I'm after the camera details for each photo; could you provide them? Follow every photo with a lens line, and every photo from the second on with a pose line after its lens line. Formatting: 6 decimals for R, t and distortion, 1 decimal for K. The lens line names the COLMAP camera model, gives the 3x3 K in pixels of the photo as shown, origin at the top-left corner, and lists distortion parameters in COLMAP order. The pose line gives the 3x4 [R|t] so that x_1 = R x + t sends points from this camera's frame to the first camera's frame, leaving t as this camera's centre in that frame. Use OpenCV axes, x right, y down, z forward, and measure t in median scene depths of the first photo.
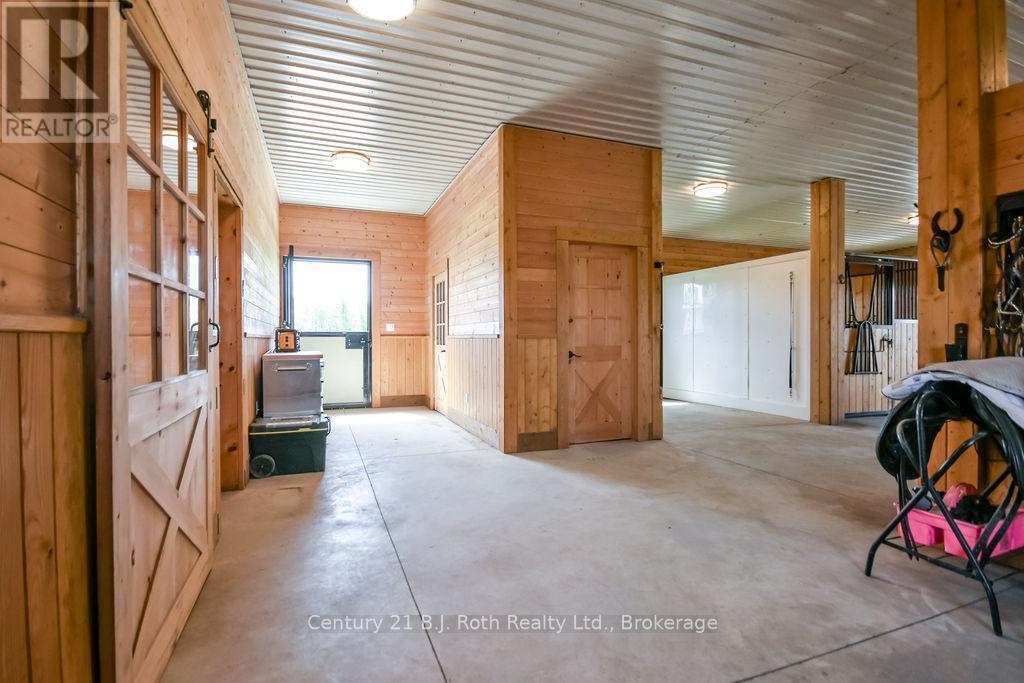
lens RADIAL K [[477.4, 0, 507.4], [0, 477.4, 340.6], [0, 0, 1]] dist [0.001287, -0.000826]
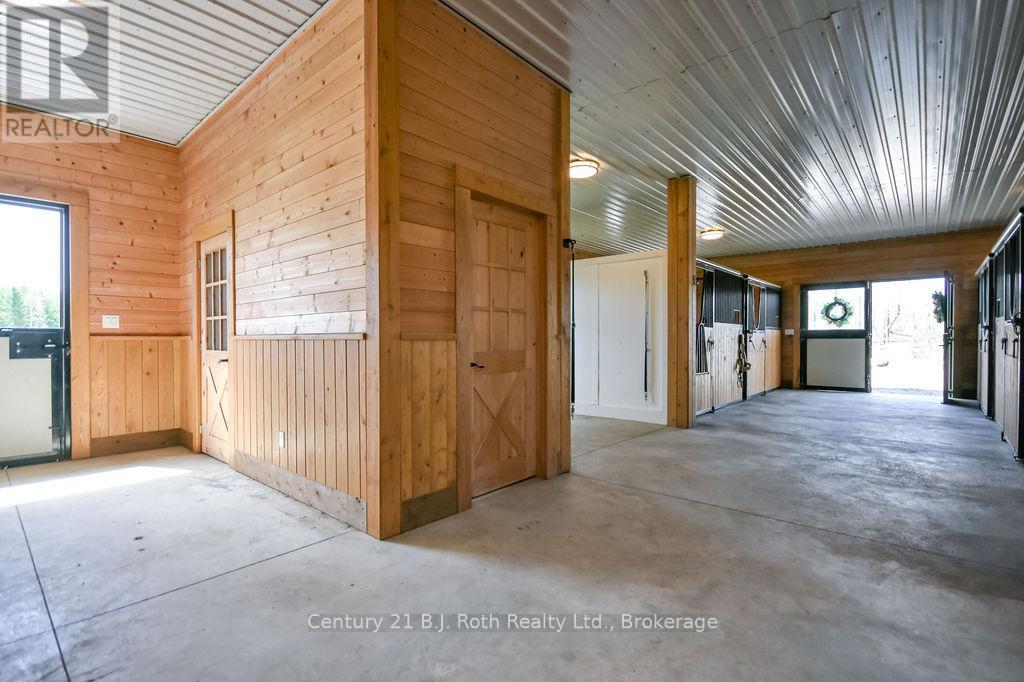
lens RADIAL K [[477.4, 0, 512.9], [0, 477.4, 344.3], [0, 0, 1]] dist [0.001287, -0.000826]
pose [[0.888704, -0.004093, 0.458462, -0.111522], [0.001750, 0.999983, 0.005535, -0.002288], [-0.458477, -0.004117, 0.888697, 0.365387]]
